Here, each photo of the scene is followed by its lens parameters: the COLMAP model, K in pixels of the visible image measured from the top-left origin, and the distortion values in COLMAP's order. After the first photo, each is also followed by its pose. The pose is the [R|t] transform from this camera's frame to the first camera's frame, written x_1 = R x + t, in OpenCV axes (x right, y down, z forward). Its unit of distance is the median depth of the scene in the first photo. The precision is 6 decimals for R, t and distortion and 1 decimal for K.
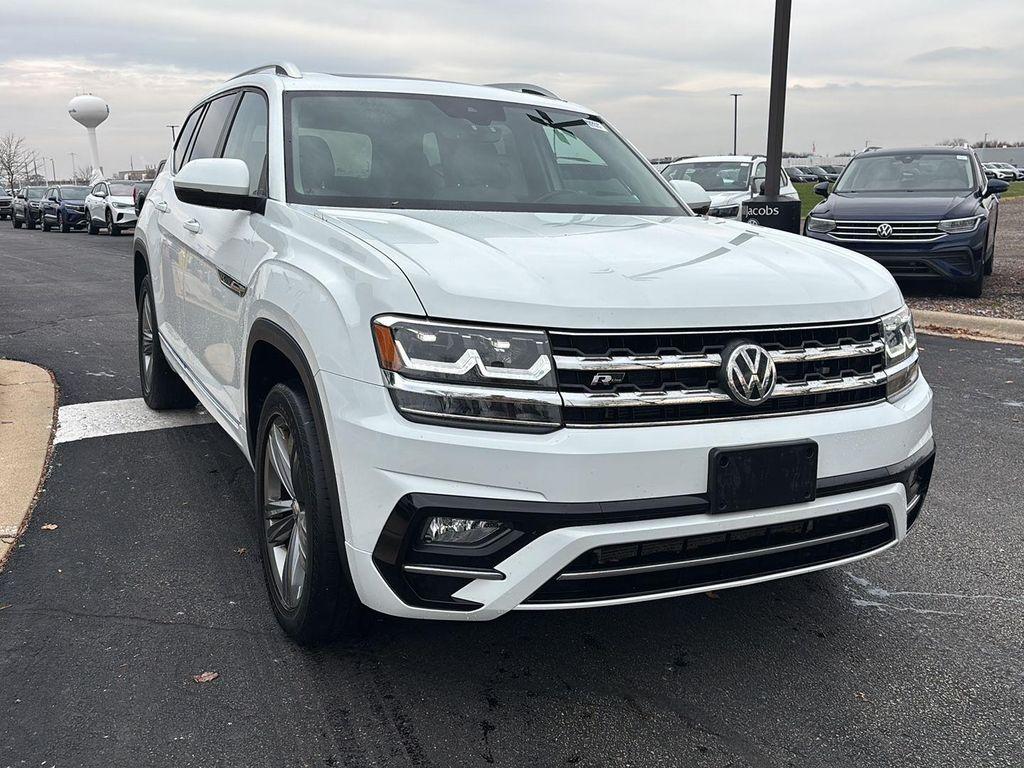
lens RADIAL K [[983.0, 0, 505.7], [0, 983.0, 382.6], [0, 0, 1]] dist [0.036953, 0.000000]
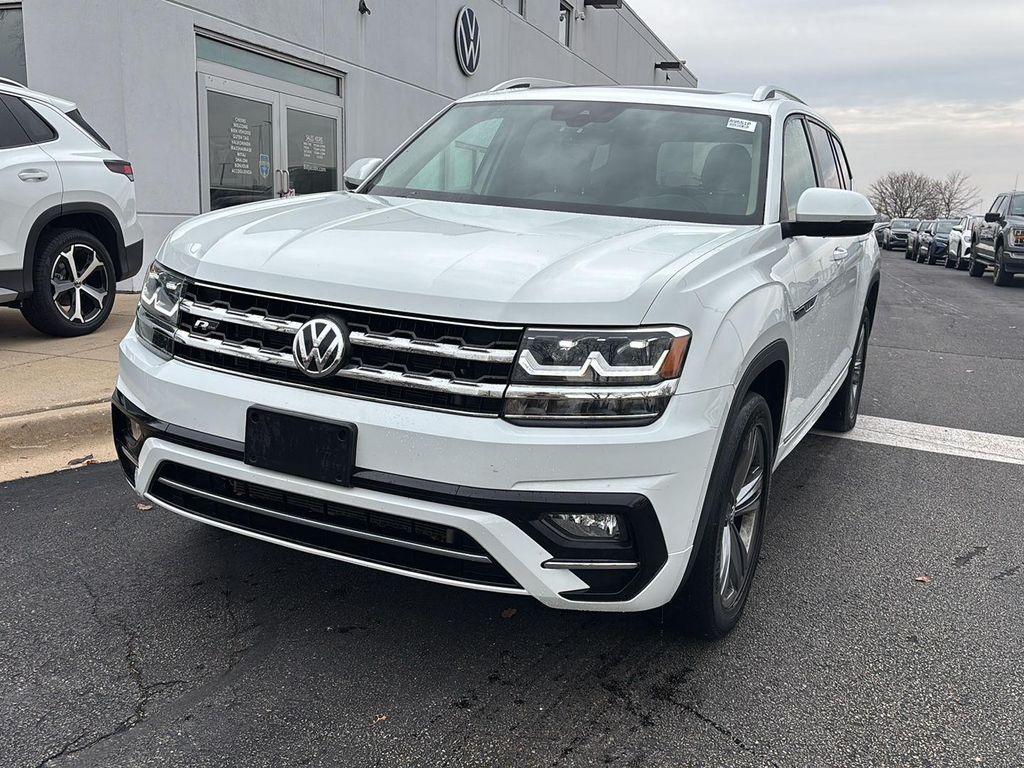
lens RADIAL K [[983.0, 0, 519.0], [0, 983.0, 389.8], [0, 0, 1]] dist [0.036953, 0.000000]
pose [[0.639935, 0.177492, -0.747650, 1.204501], [-0.199546, 0.977965, 0.061372, -0.072989], [0.742068, 0.109917, 0.661251, 0.498050]]
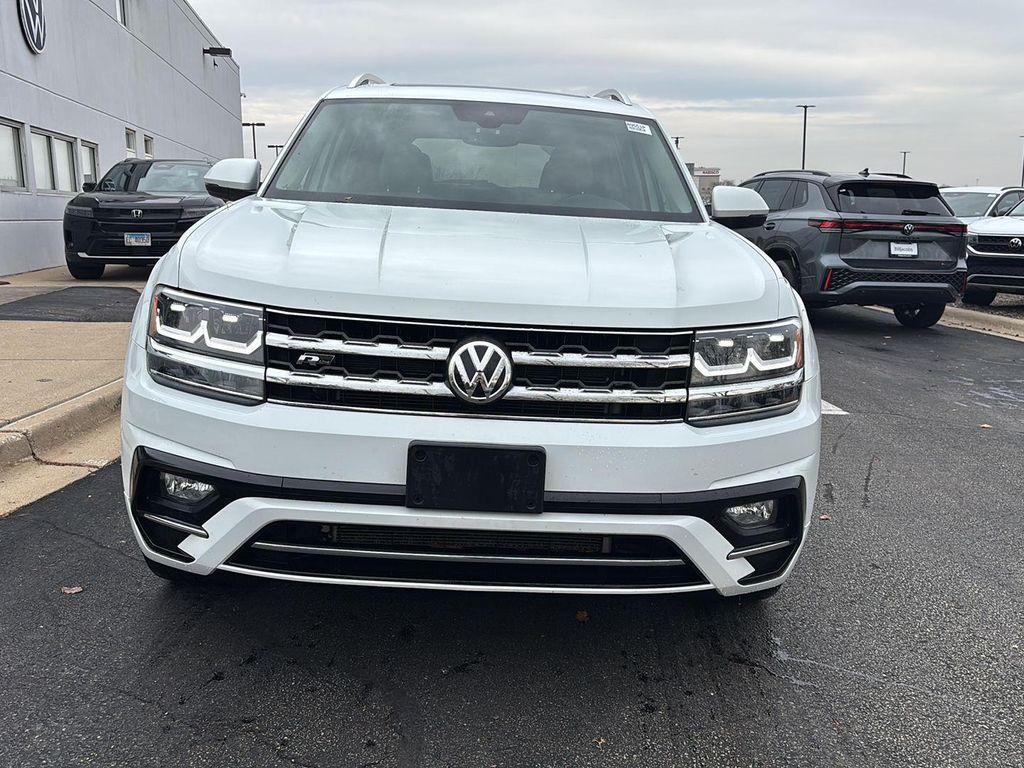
lens RADIAL K [[983.0, 0, 512.3], [0, 983.0, 387.3], [0, 0, 1]] dist [0.036953, 0.000000]
pose [[0.915102, 0.095898, -0.391652, 0.680355], [-0.103975, 0.994580, 0.000589, 0.002941], [0.389586, 0.040183, 0.920113, 0.134787]]
